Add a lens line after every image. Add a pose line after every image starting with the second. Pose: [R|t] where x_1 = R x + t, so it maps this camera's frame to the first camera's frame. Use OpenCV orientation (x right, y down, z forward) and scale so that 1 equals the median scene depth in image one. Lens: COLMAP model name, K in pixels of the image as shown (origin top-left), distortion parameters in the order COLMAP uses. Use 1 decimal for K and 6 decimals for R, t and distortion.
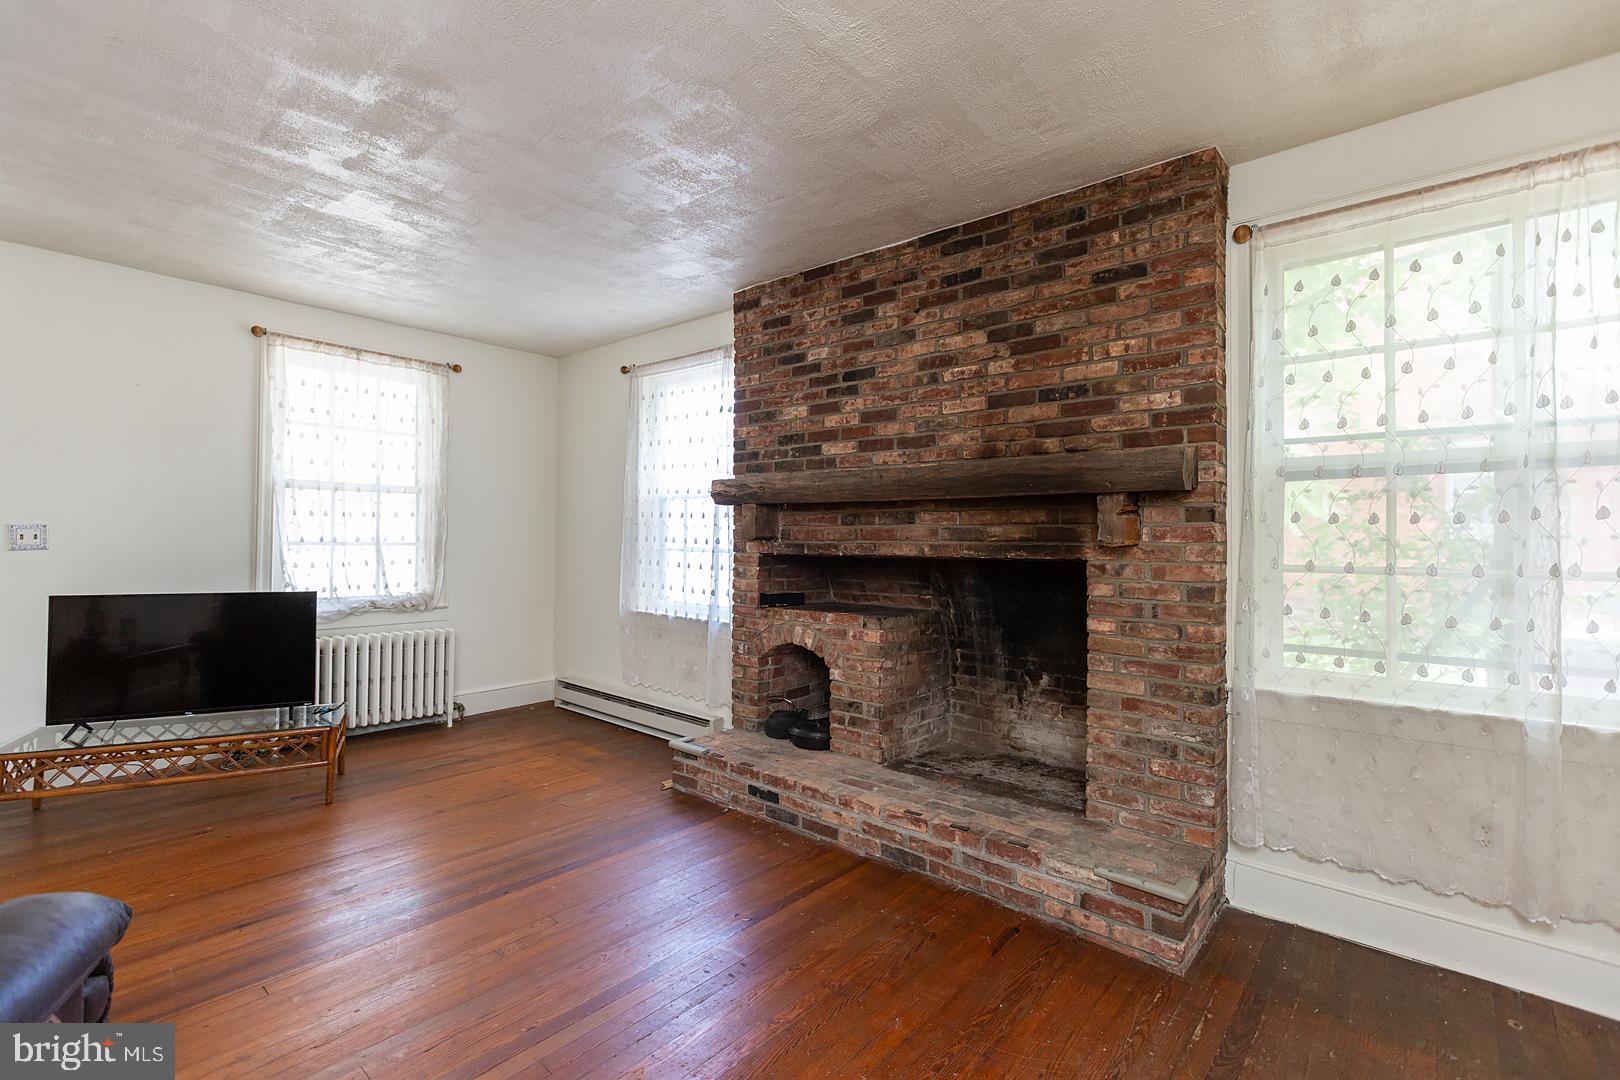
lens RADIAL K [[702.9, 0, 806.9], [0, 702.9, 541.1], [0, 0, 1]] dist [-0.003567, -0.000527]
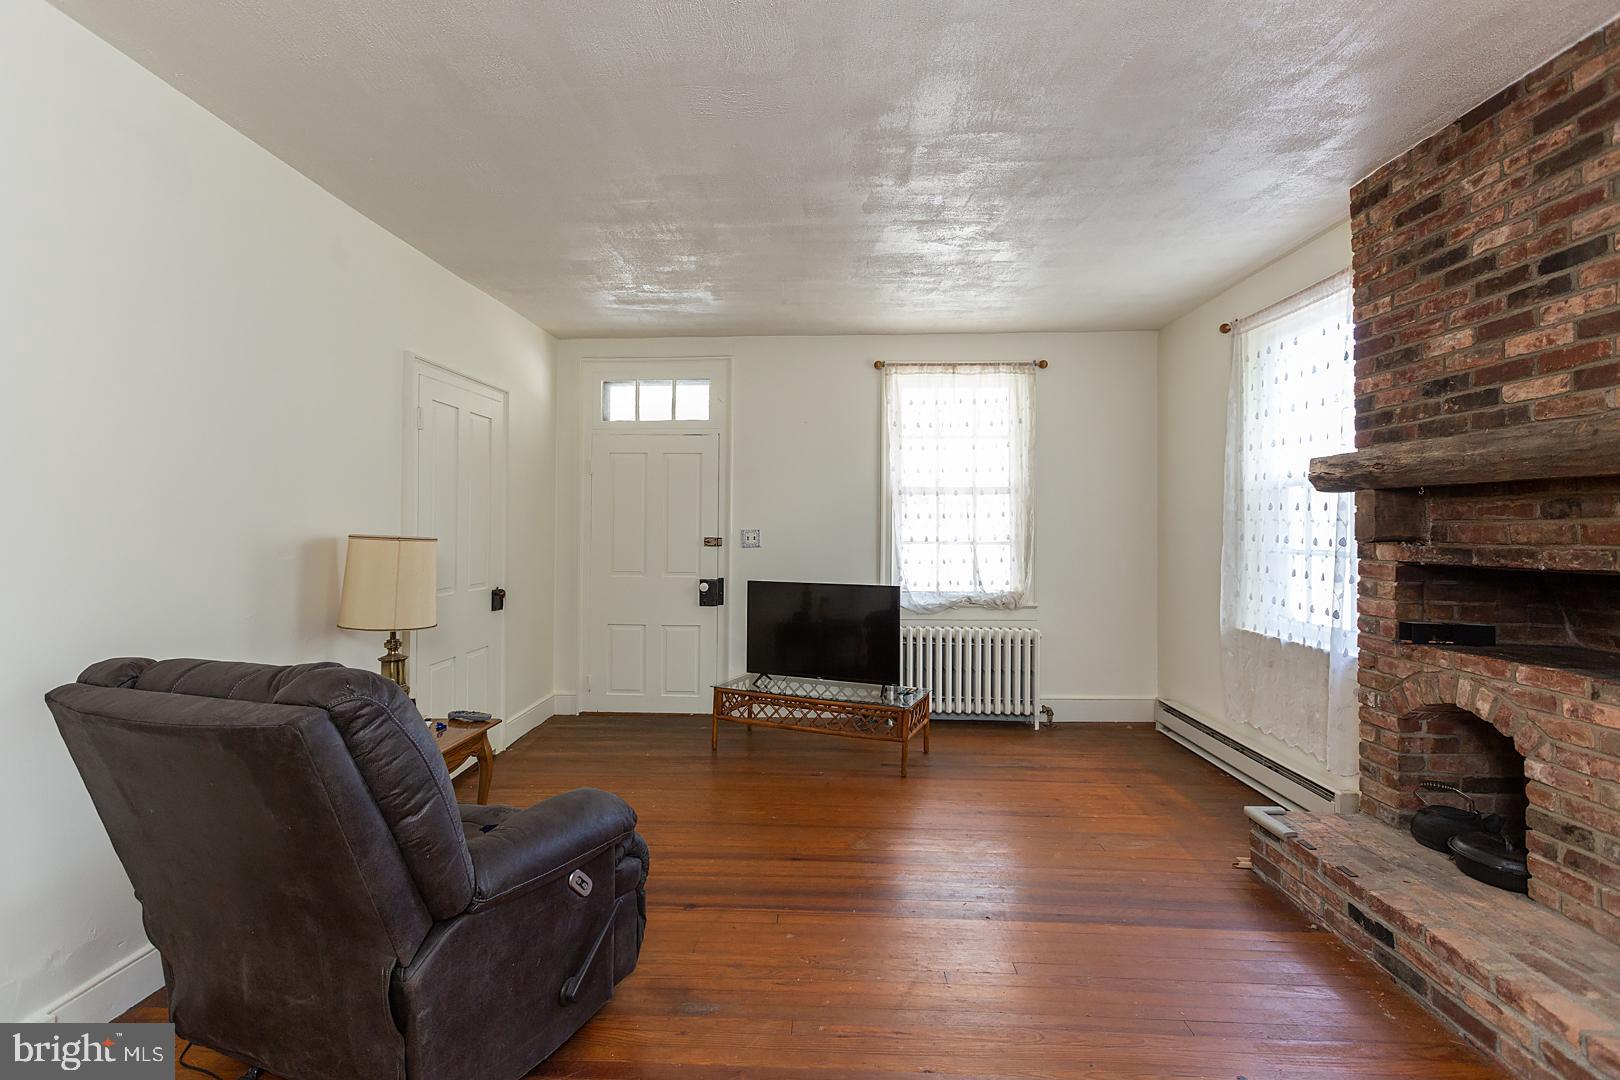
lens RADIAL K [[747.3, 0, 803.8], [0, 747.3, 526.1], [0, 0, 1]] dist [0.001351, -0.000810]
pose [[0.626548, -0.013019, -0.779274, 0.137828], [0.004025, 0.999901, -0.013469, -0.009506], [0.779372, 0.005303, 0.626539, 0.115683]]
